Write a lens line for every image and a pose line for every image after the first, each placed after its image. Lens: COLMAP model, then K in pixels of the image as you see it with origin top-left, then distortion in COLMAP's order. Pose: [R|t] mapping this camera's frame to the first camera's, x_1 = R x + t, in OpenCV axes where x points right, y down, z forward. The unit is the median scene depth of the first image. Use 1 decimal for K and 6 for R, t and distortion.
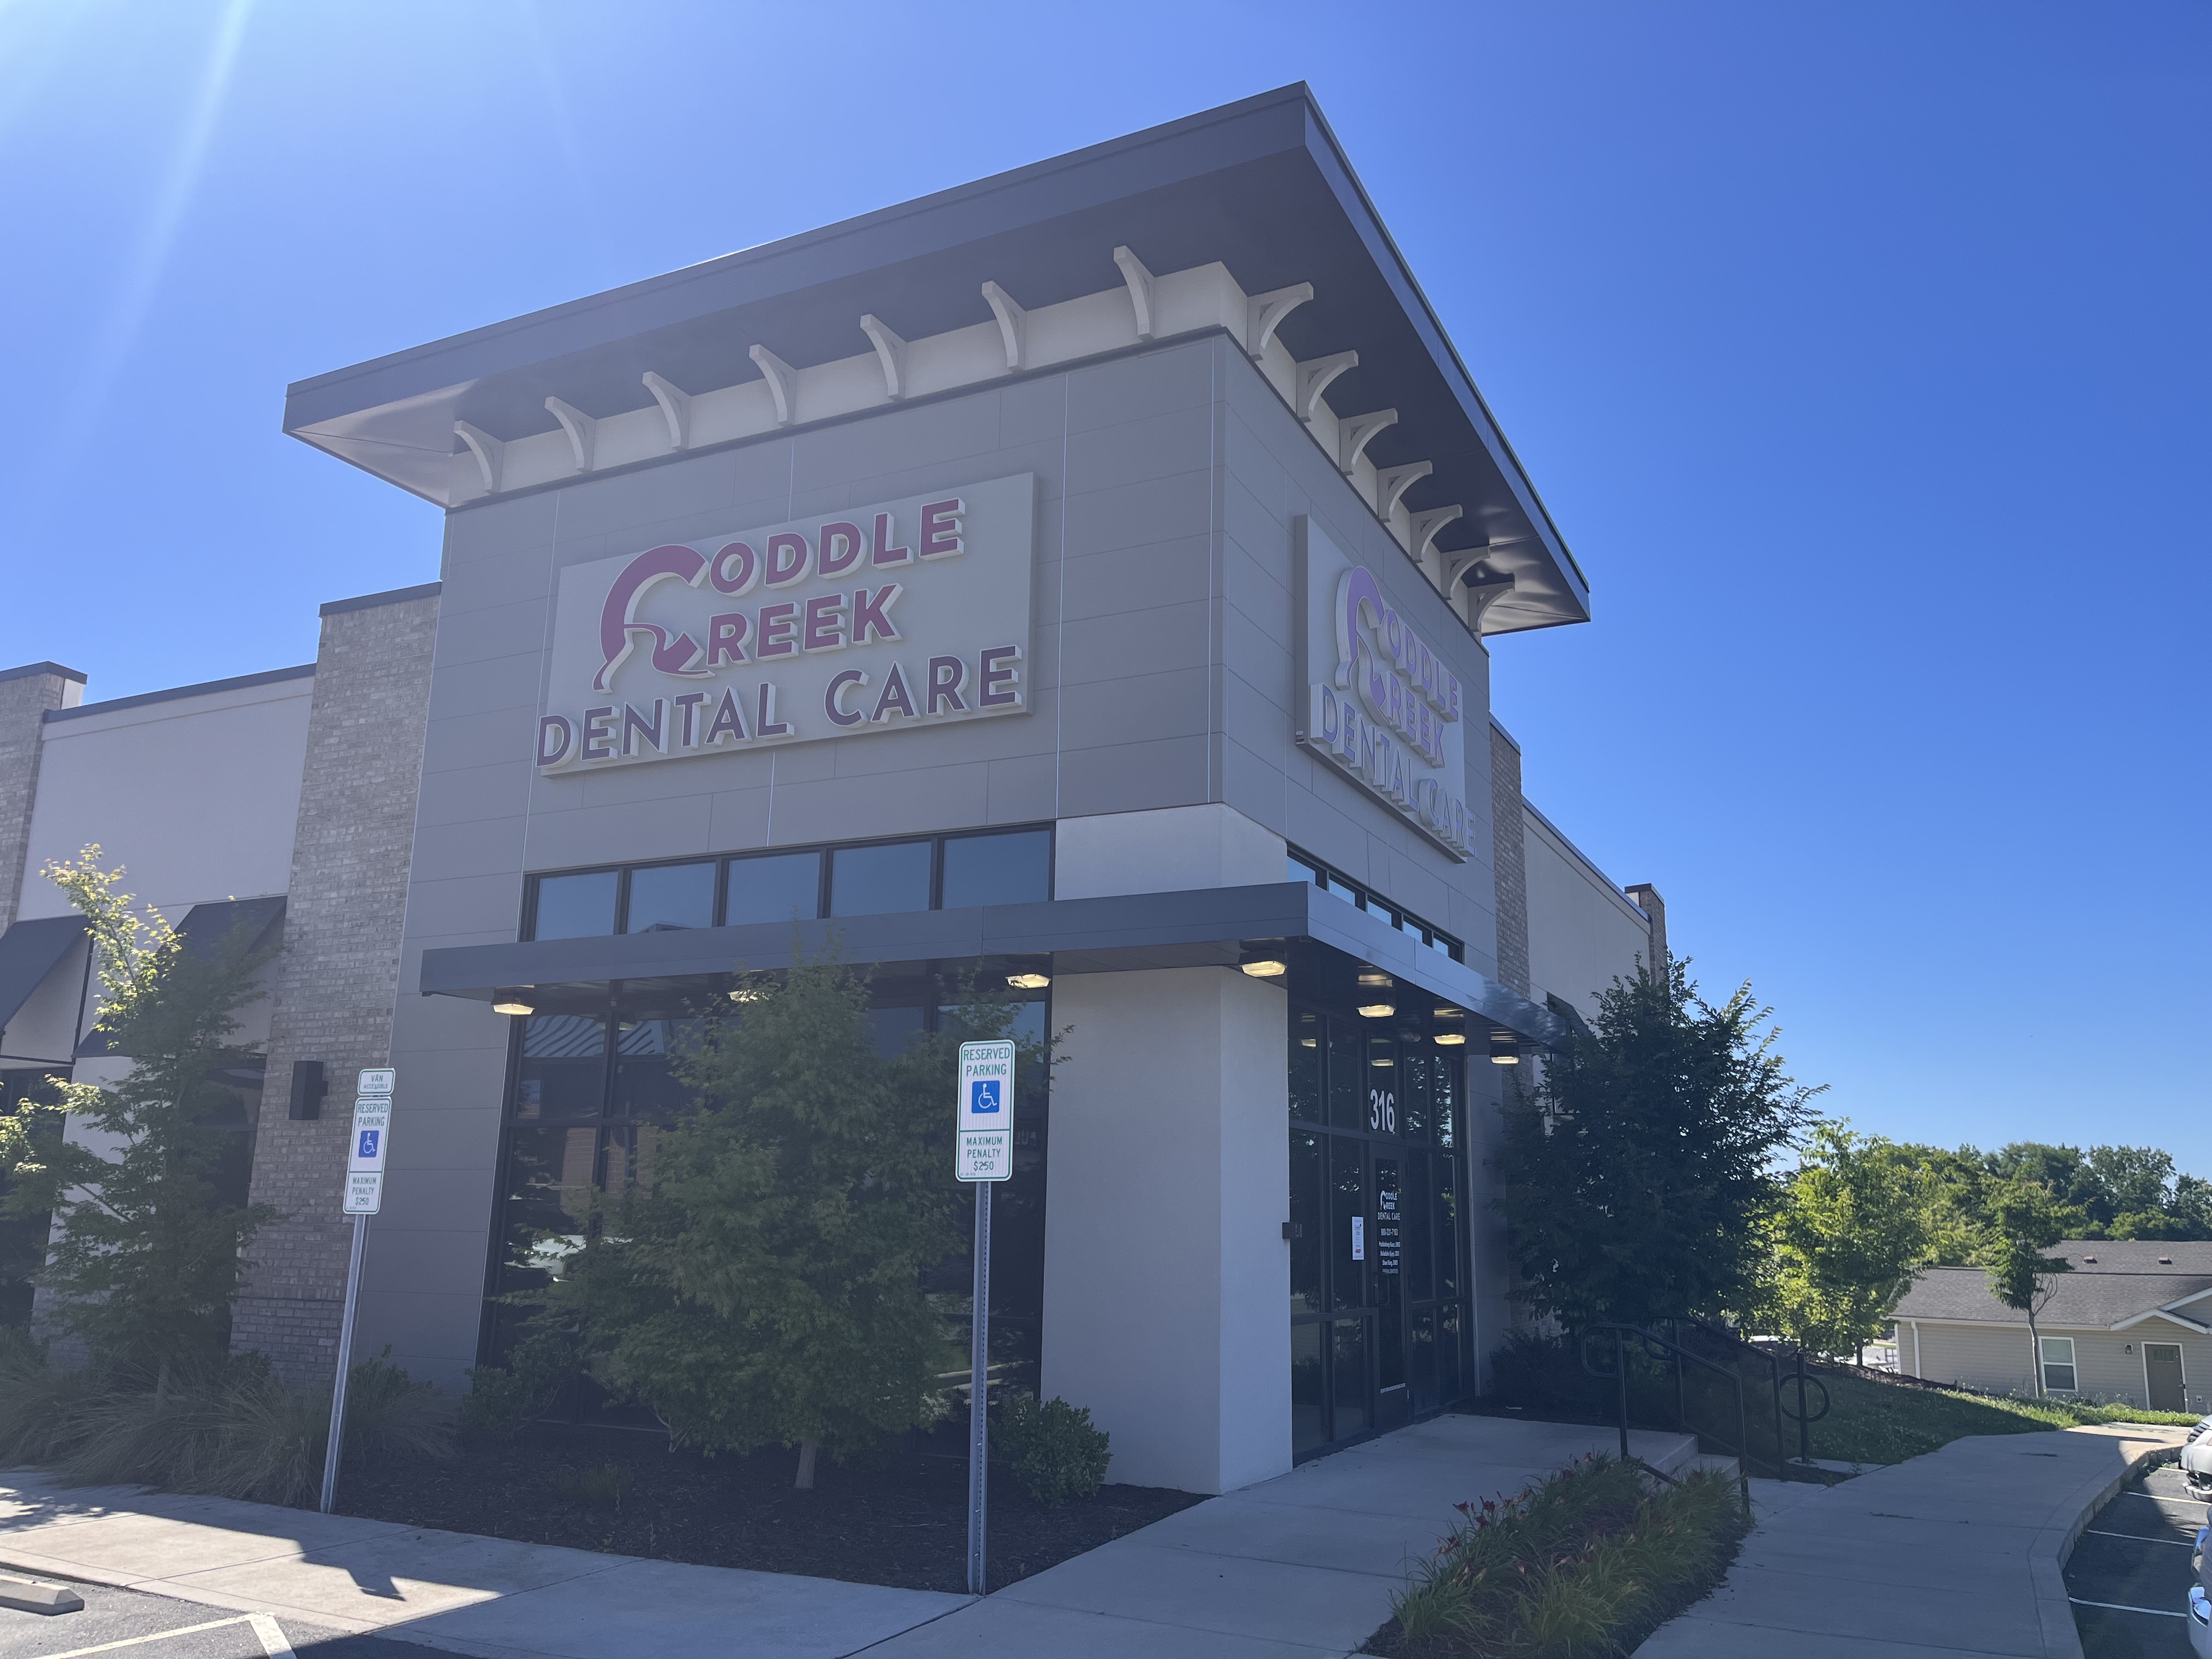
lens RADIAL K [[1673.4, 0, 1103.3], [0, 1673.4, 847.2], [0, 0, 1]] dist [0.077523, -0.100268]
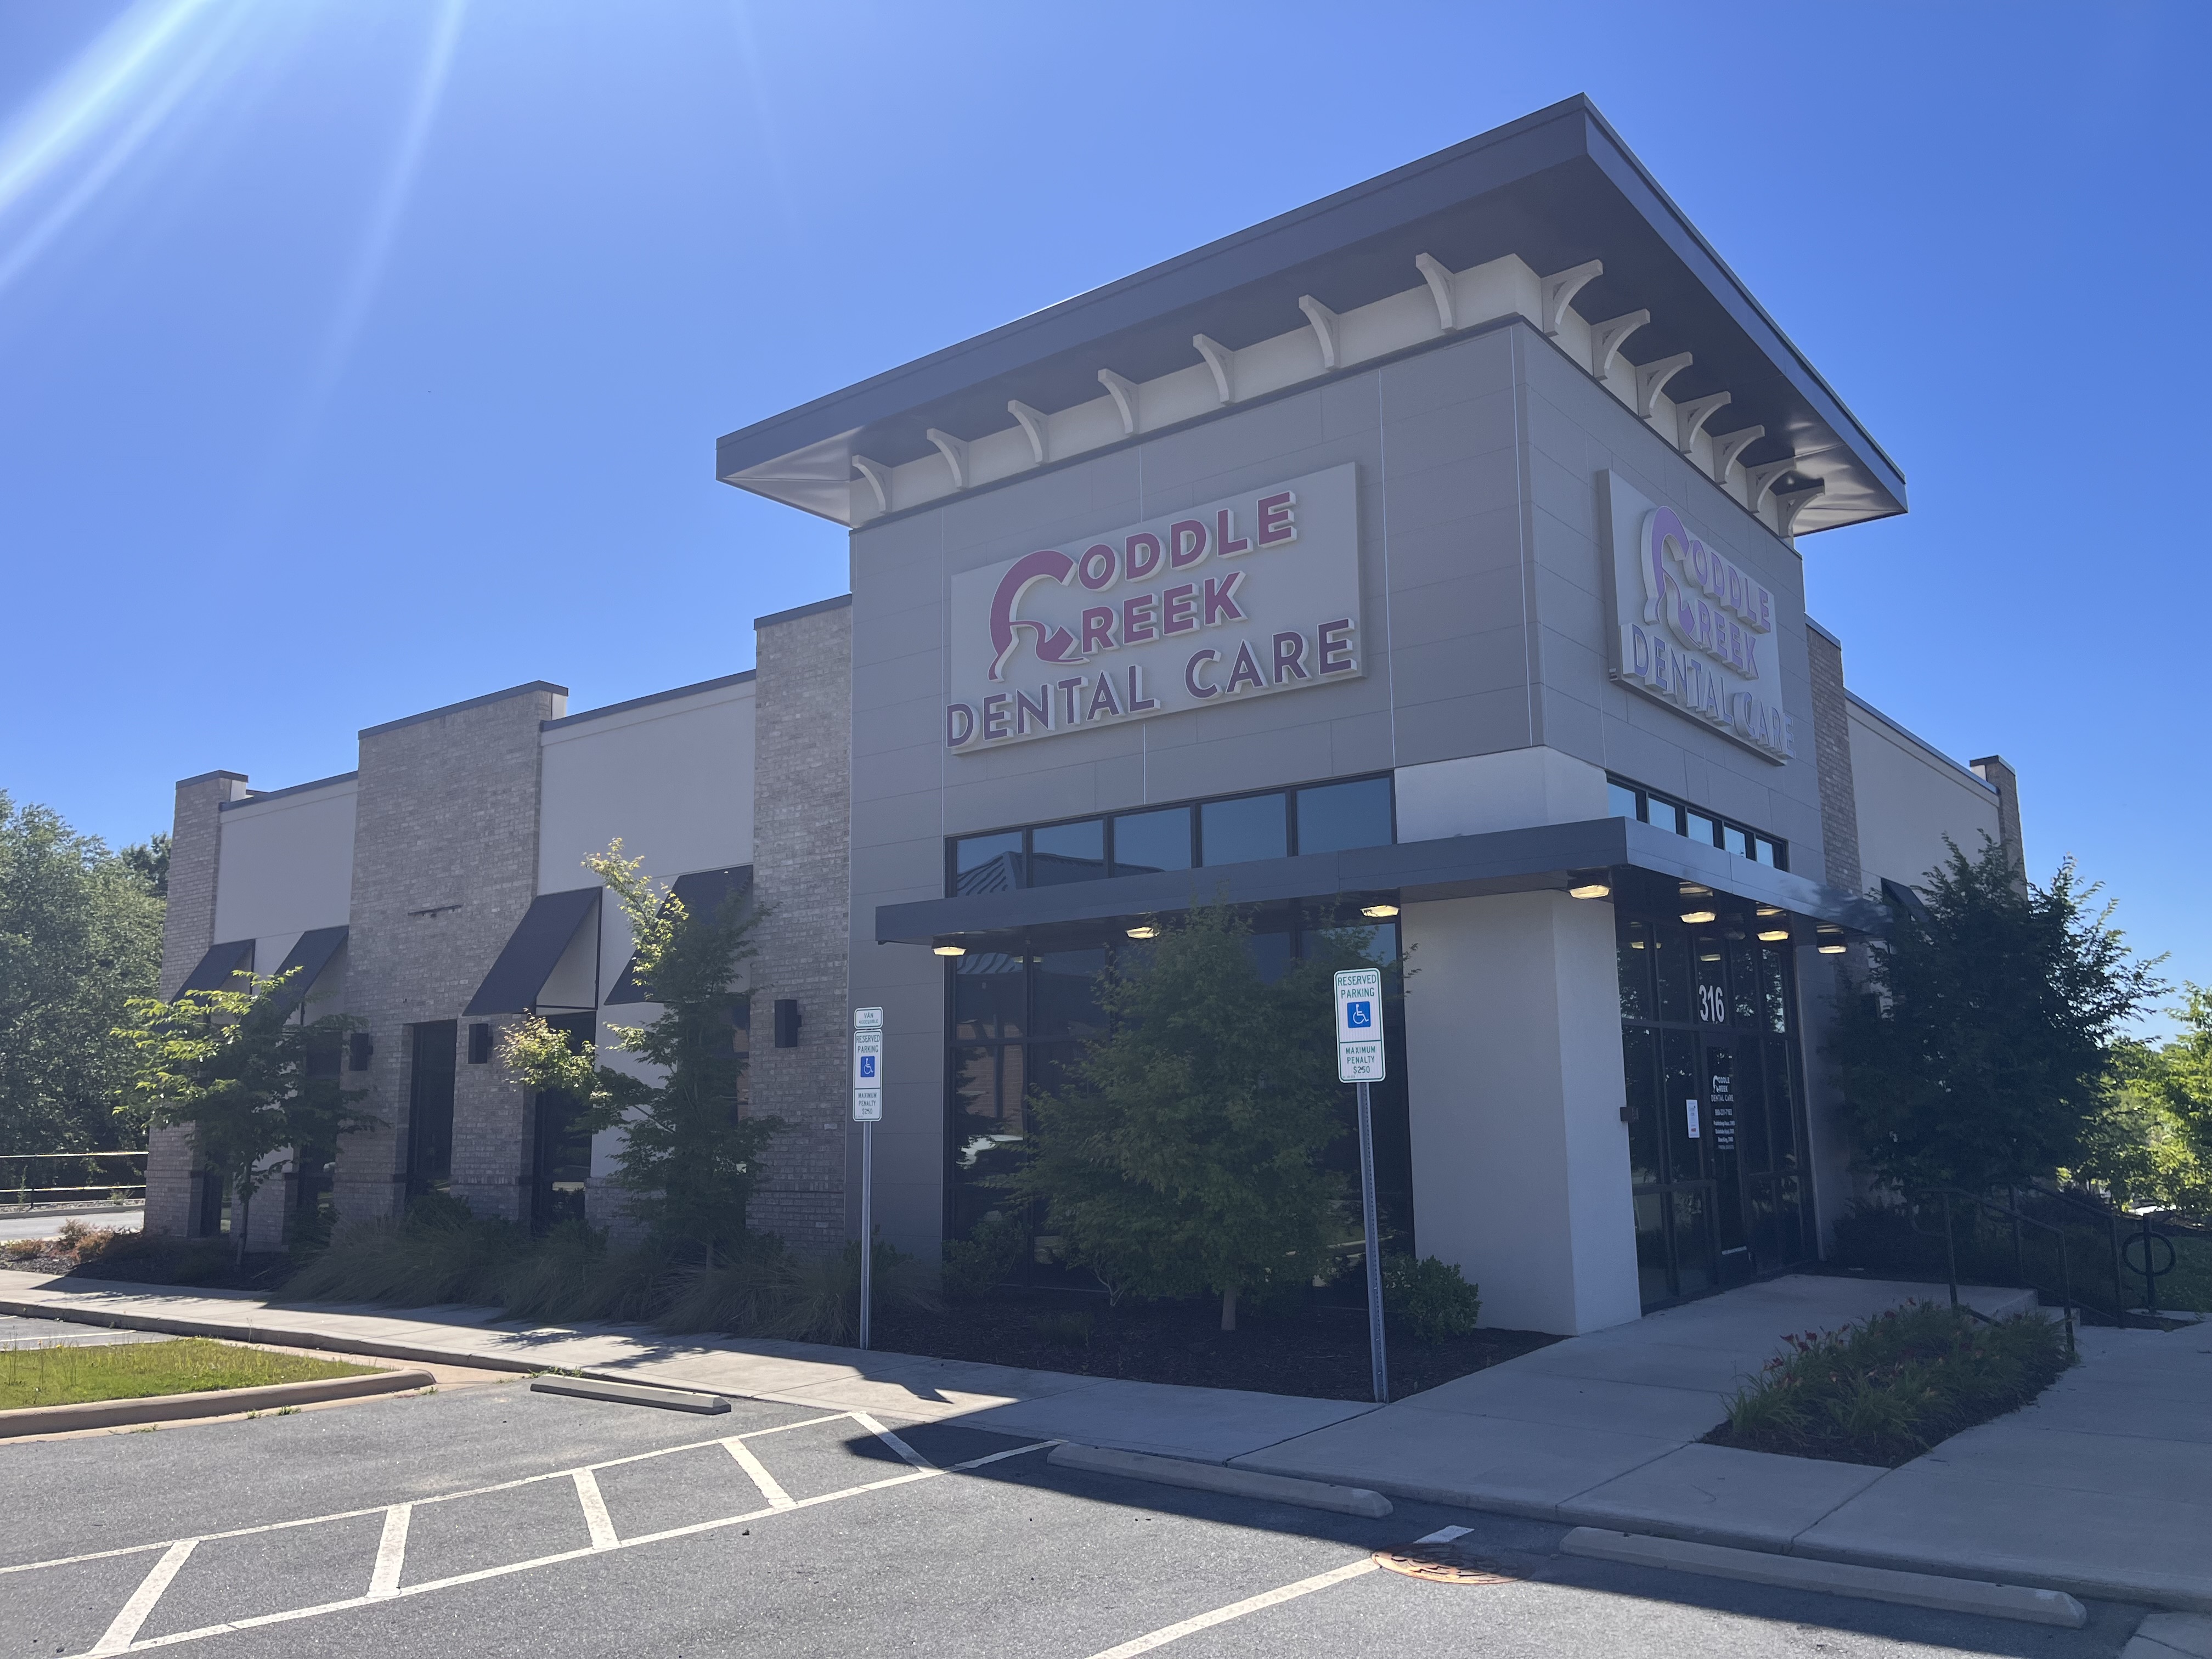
lens RADIAL K [[1673.4, 0, 1103.3], [0, 1673.4, 847.2], [0, 0, 1]] dist [0.077523, -0.100268]
pose [[0.980092, -0.062248, -0.188534, -0.009119], [0.073610, 0.995831, 0.053869, -0.035273], [0.184395, -0.066675, 0.980588, -0.154838]]
